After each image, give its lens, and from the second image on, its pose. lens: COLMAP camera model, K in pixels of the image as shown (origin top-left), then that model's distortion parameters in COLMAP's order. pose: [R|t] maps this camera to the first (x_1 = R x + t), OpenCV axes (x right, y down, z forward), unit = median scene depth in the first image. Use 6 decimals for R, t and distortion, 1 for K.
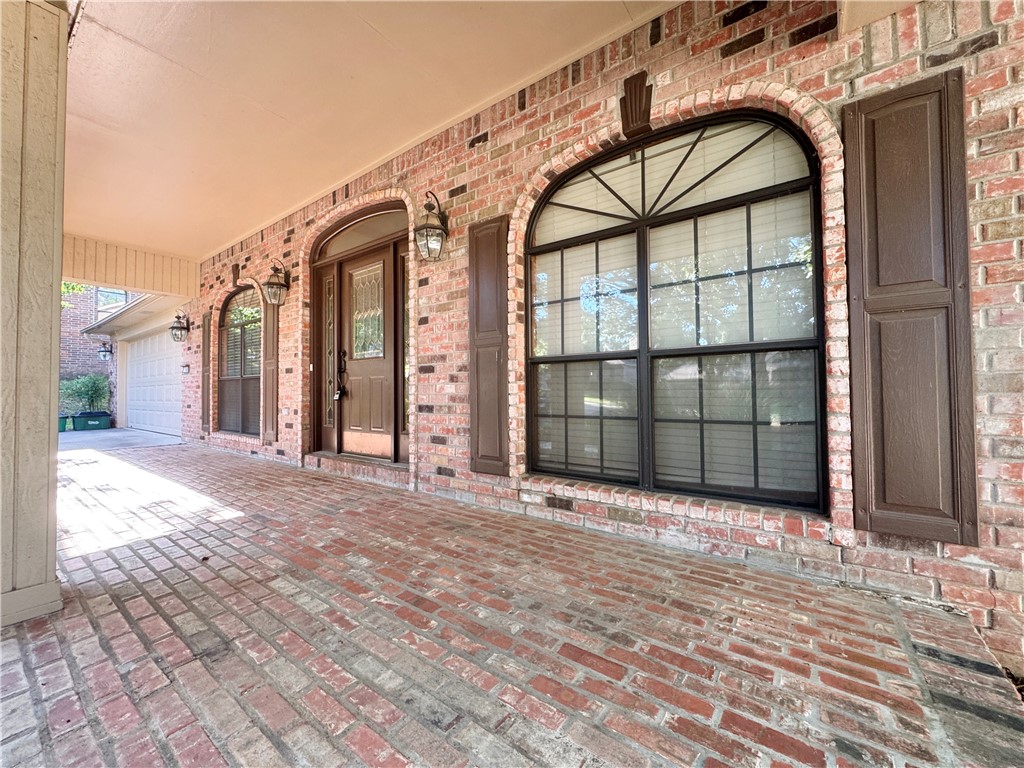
lens RADIAL K [[410.0, 0, 512.0], [0, 410.0, 384.0], [0, 0, 1]] dist [0.000742, 0.000231]
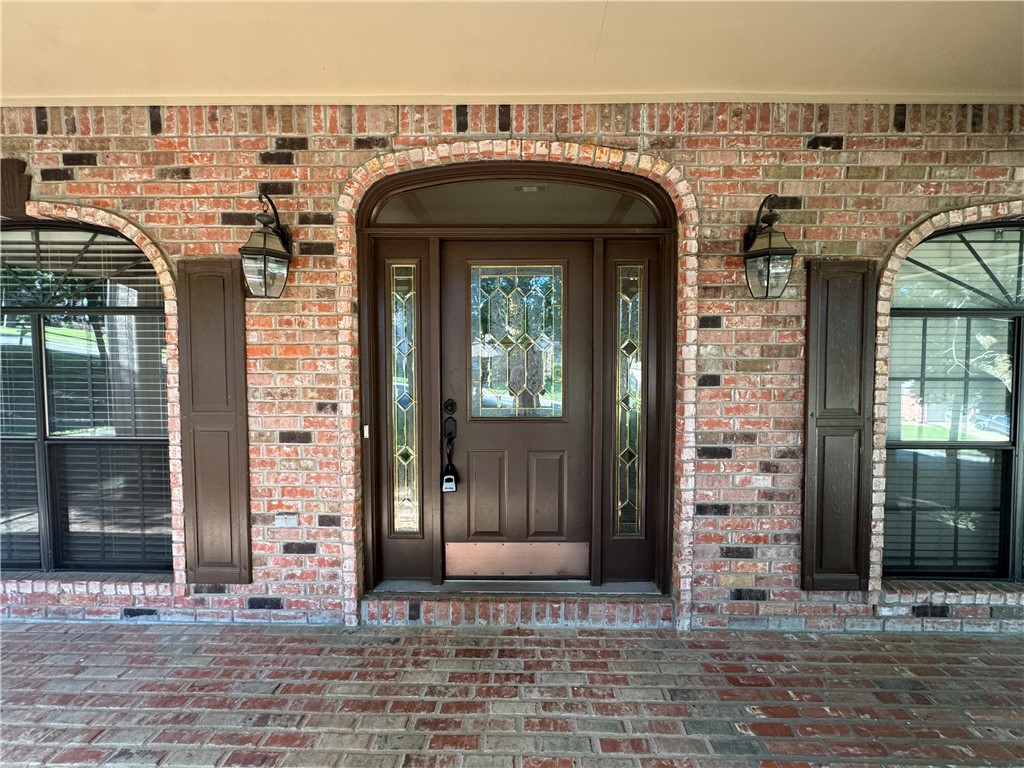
lens RADIAL K [[416.7, 0, 527.5], [0, 416.7, 384.0], [0, 0, 1]] dist [-0.000817, -0.000114]
pose [[0.810126, -0.017390, 0.585997, -0.911510], [-0.019316, 0.998225, 0.056328, -0.192449], [-0.585937, -0.056952, 0.808353, 0.663753]]
